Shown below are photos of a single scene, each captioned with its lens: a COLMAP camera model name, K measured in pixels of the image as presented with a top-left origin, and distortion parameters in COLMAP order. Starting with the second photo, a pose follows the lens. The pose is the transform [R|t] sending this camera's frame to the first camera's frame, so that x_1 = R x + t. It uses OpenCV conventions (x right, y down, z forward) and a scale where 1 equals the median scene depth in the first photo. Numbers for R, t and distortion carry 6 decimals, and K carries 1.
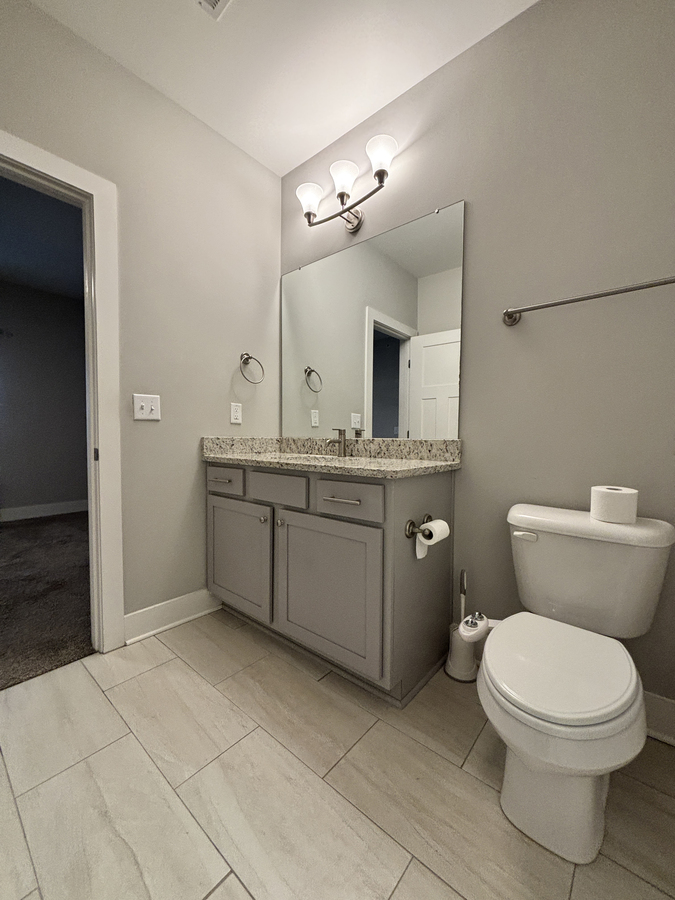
lens RADIAL K [[362.0, 0, 334.5], [0, 362.0, 451.4], [0, 0, 1]] dist [0.014659, -0.006596]
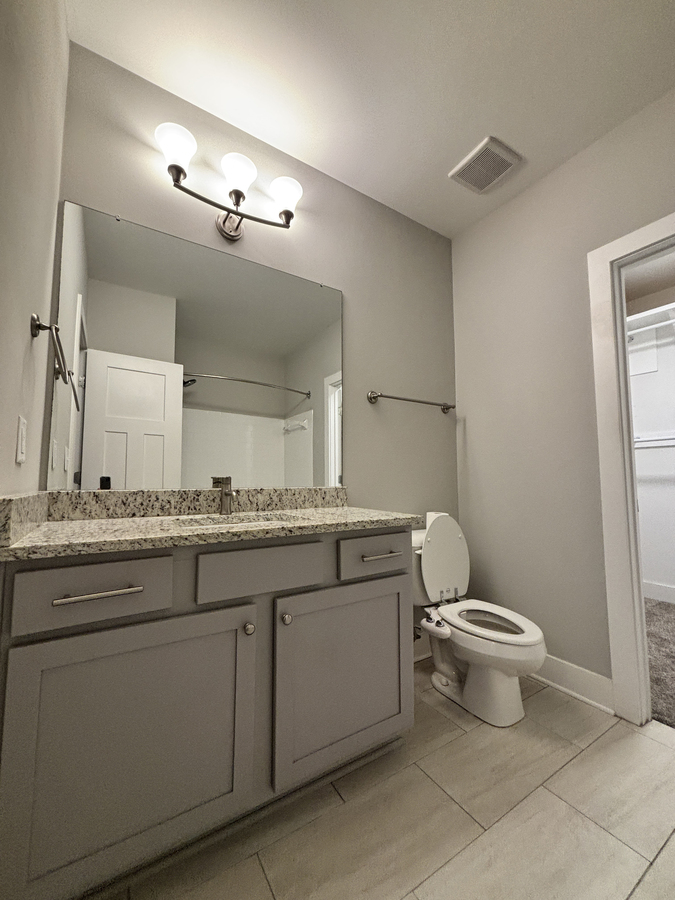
lens RADIAL K [[362.0, 0, 334.5], [0, 362.0, 451.4], [0, 0, 1]] dist [0.014659, -0.006596]
pose [[0.294619, 0.063051, 0.953532, -0.731011], [0.041971, 0.996004, -0.078828, -0.052181], [-0.954693, 0.063245, 0.290796, 0.640673]]
